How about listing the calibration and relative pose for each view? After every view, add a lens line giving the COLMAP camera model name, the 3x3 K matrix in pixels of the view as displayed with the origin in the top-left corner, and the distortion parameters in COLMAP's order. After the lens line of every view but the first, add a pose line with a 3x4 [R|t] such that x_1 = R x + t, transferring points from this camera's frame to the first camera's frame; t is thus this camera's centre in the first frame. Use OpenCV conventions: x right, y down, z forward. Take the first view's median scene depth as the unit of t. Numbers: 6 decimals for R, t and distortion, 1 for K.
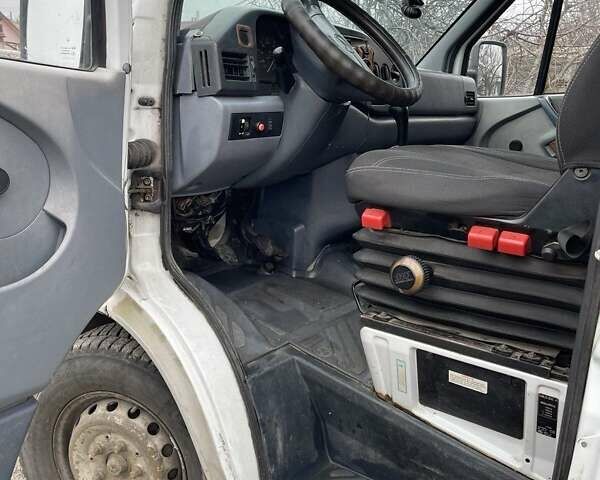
lens RADIAL K [[613.5, 0, 292.4], [0, 613.5, 232.3], [0, 0, 1]] dist [0.112214, -0.138686]
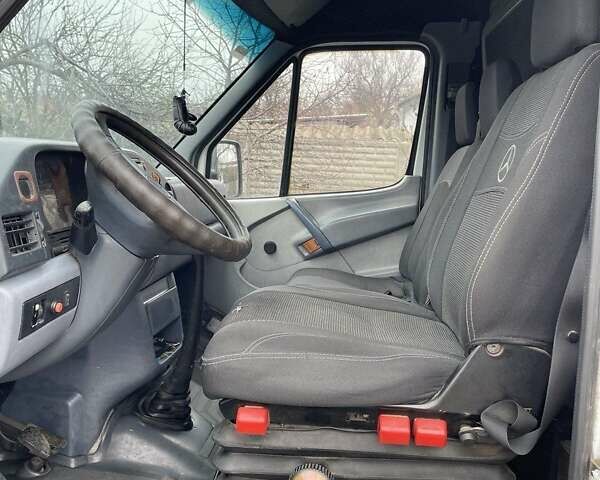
lens RADIAL K [[613.5, 0, 292.4], [0, 613.5, 232.3], [0, 0, 1]] dist [0.112214, -0.138686]
pose [[0.858409, -0.086622, 0.505600, -0.176977], [0.130813, 0.990017, -0.052481, -0.186475], [-0.496007, 0.111190, 0.861170, 0.245555]]
